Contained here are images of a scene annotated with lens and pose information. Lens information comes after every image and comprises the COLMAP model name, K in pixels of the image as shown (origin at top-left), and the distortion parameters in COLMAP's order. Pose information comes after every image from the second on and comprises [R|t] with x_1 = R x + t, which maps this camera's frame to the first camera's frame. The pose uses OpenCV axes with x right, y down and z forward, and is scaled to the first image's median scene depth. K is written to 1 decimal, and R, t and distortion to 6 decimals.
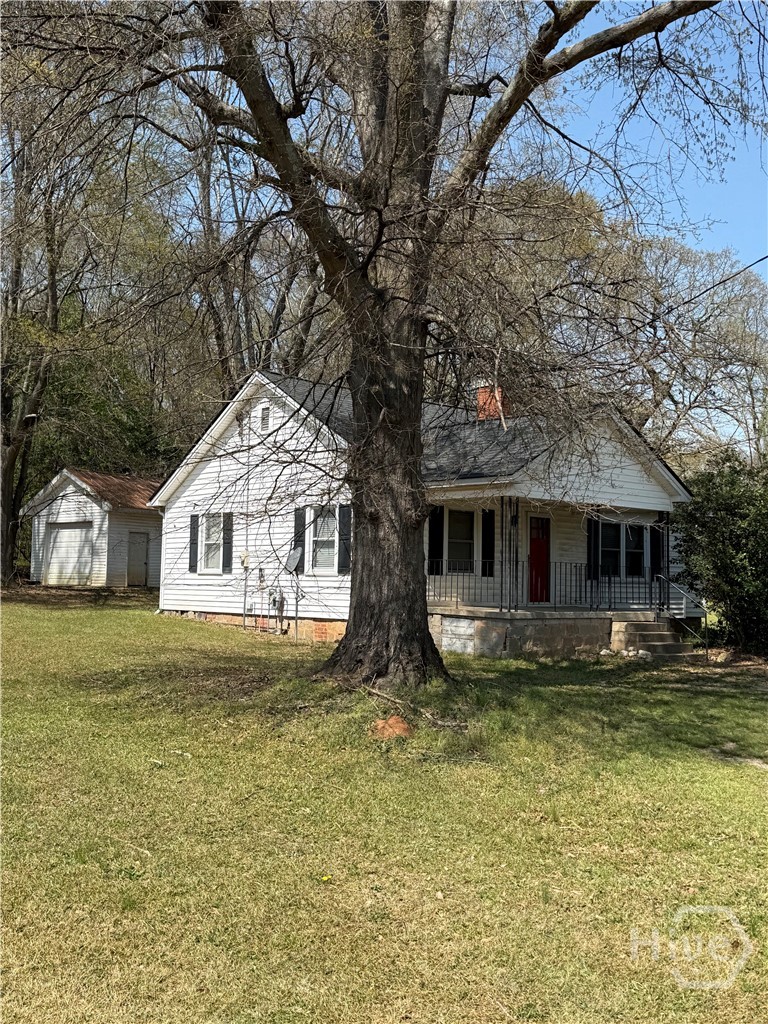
lens RADIAL K [[1085.9, 0, 384.0], [0, 1085.9, 512.0], [0, 0, 1]] dist [0.012010, 0.006256]
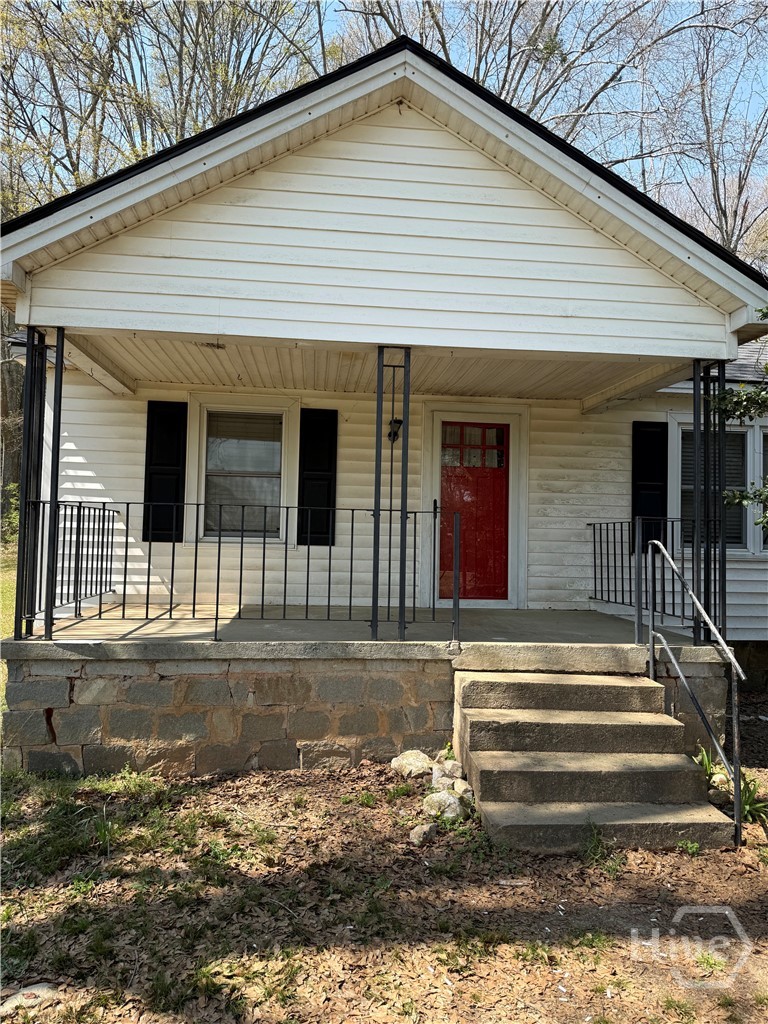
lens RADIAL K [[718.0, 0, 380.4], [0, 718.0, 511.4], [0, 0, 1]] dist [0.080799, -0.032077]
pose [[0.811387, -0.031729, -0.583647, 0.272037], [0.033543, 0.999408, -0.007700, 0.041890], [0.583546, -0.013329, 0.811971, 0.660976]]
